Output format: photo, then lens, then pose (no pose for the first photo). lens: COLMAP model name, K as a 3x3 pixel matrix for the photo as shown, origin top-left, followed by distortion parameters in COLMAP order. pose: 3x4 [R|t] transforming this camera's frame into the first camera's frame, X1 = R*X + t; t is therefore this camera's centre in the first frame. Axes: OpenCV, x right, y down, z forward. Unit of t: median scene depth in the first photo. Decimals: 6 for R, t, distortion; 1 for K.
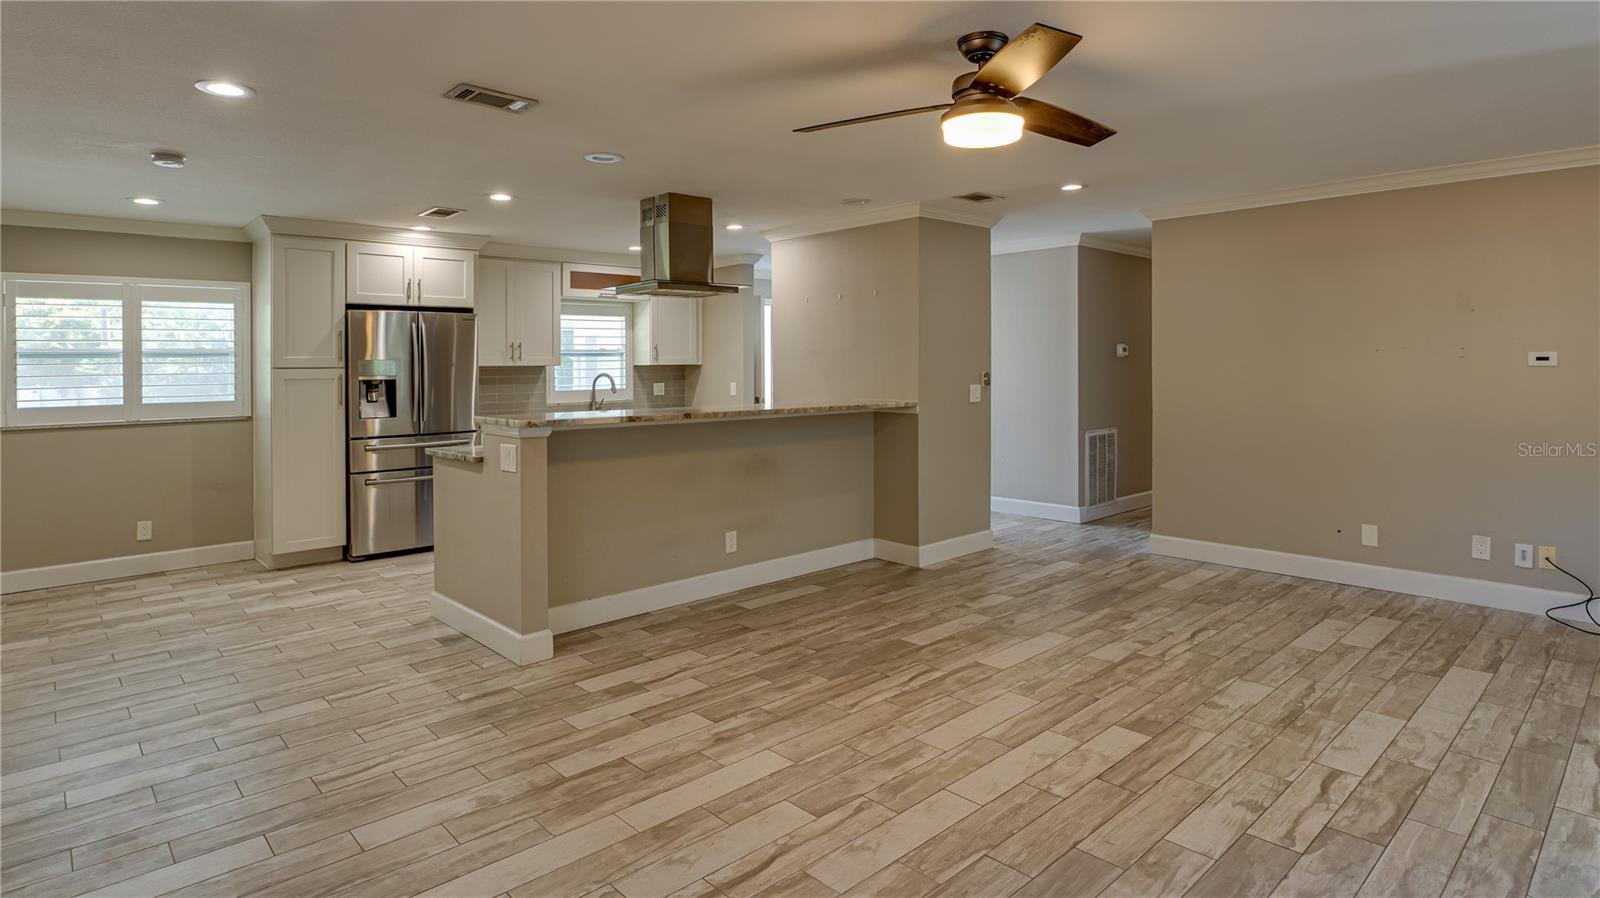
lens RADIAL K [[868.6, 0, 824.9], [0, 868.6, 369.3], [0, 0, 1]] dist [-0.026158, -0.000995]
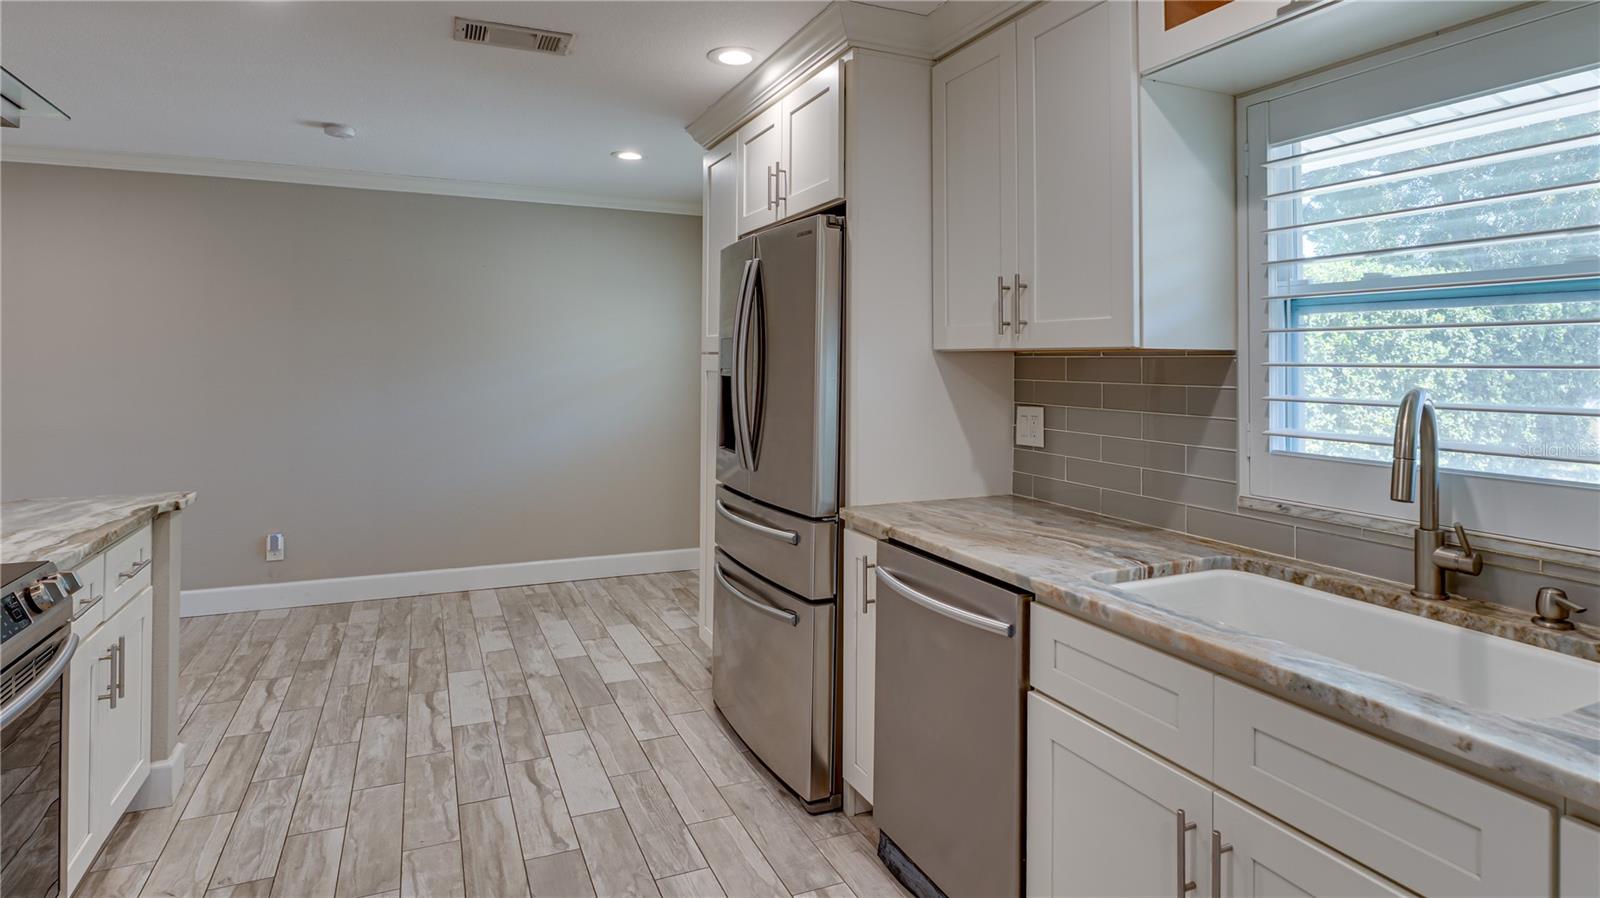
lens RADIAL K [[824.9, 0, 801.7], [0, 824.9, 456.3], [0, 0, 1]] dist [-0.023165, 0.002491]
pose [[-0.344177, 0.124230, -0.930650, -0.092721], [0.006149, 0.991485, 0.130076, -0.009530], [0.938885, 0.039046, -0.342010, 1.928872]]
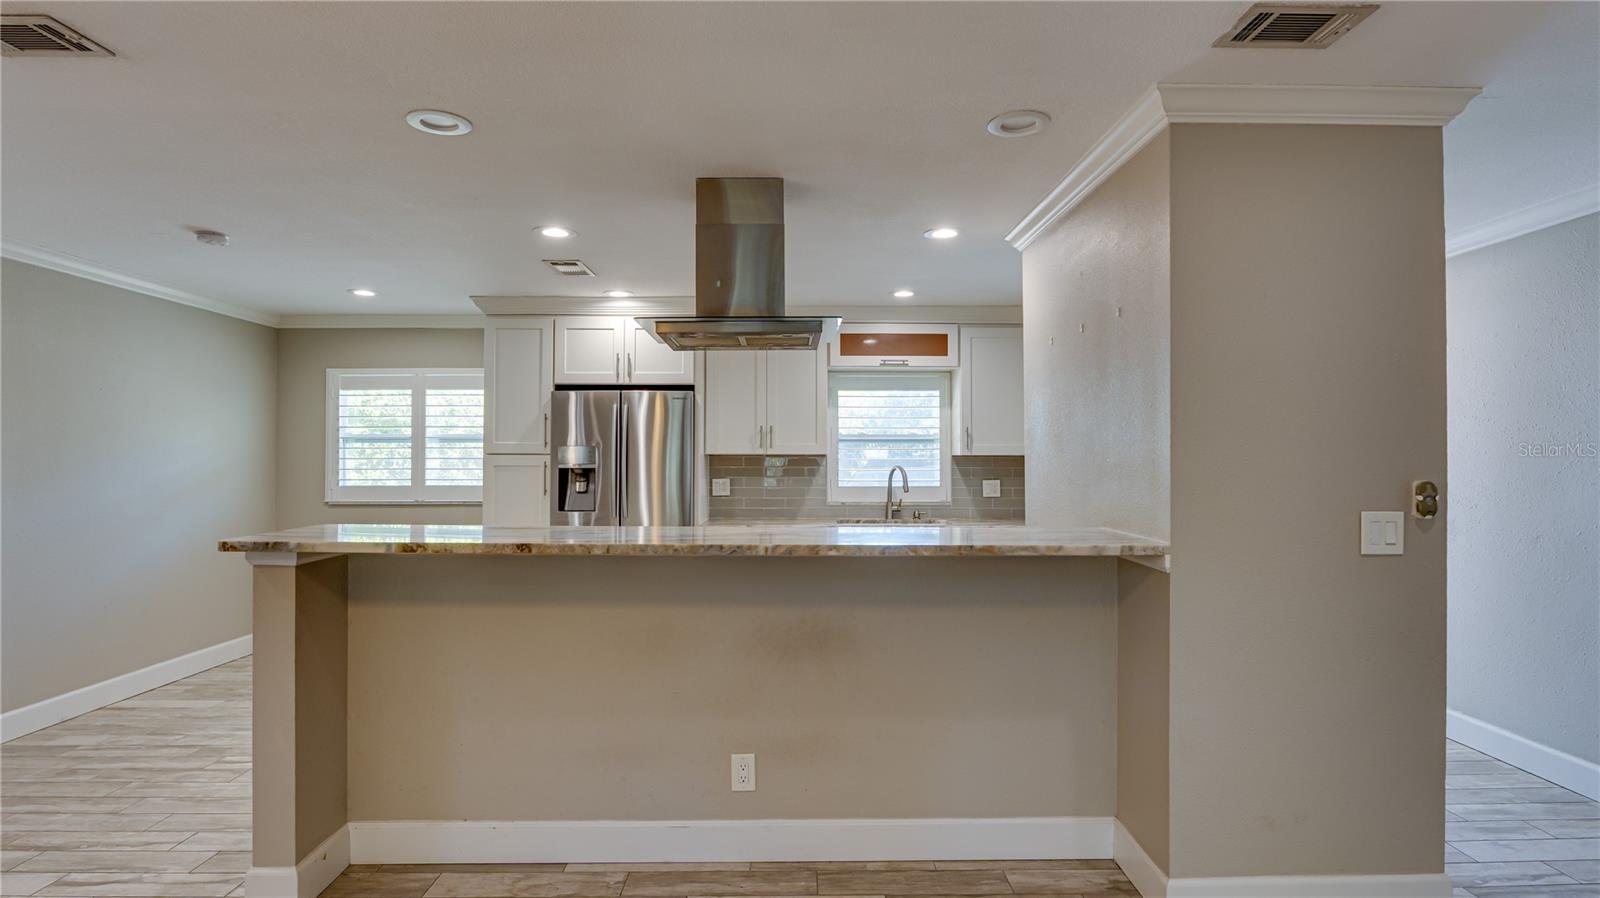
lens RADIAL K [[824.9, 0, 810.0], [0, 824.9, 448.7], [0, 0, 1]] dist [-0.023165, 0.002491]
pose [[0.727368, 0.006108, -0.686221, 0.388437], [-0.012714, 0.999909, -0.004576, -0.011463], [0.686130, 0.012053, 0.727379, 0.863928]]
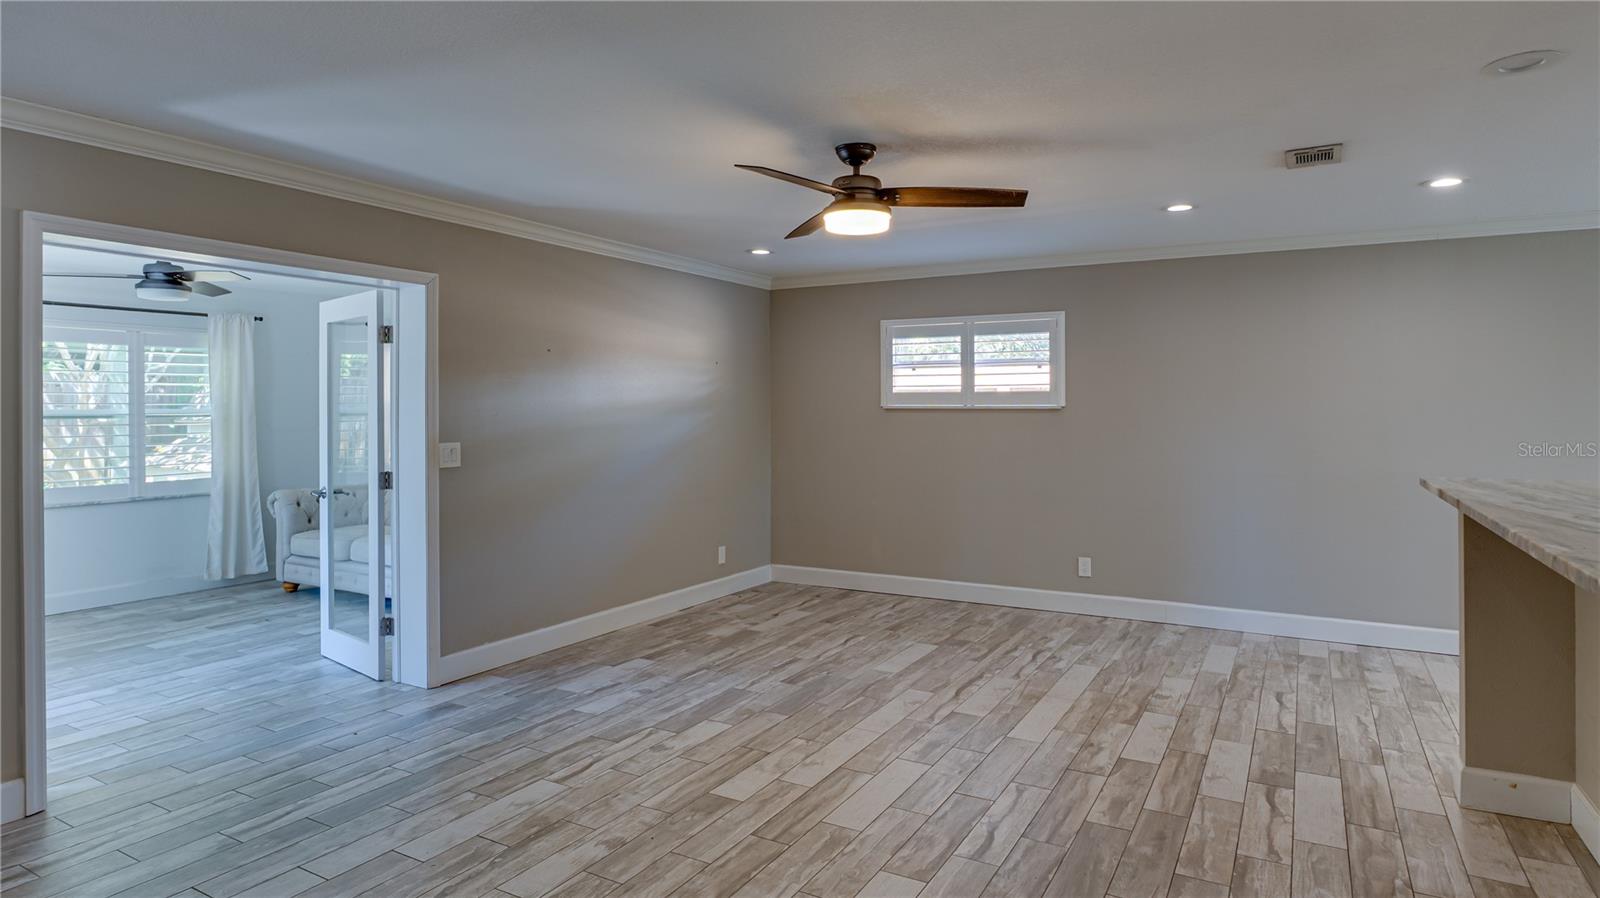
lens RADIAL K [[868.6, 0, 808.4], [0, 868.6, 441.9], [0, 0, 1]] dist [-0.026158, -0.000995]
pose [[-0.962588, 0.021246, -0.270135, 0.435530], [0.010555, 0.999105, 0.040966, -0.014062], [0.270763, 0.036582, -0.961951, 1.621938]]
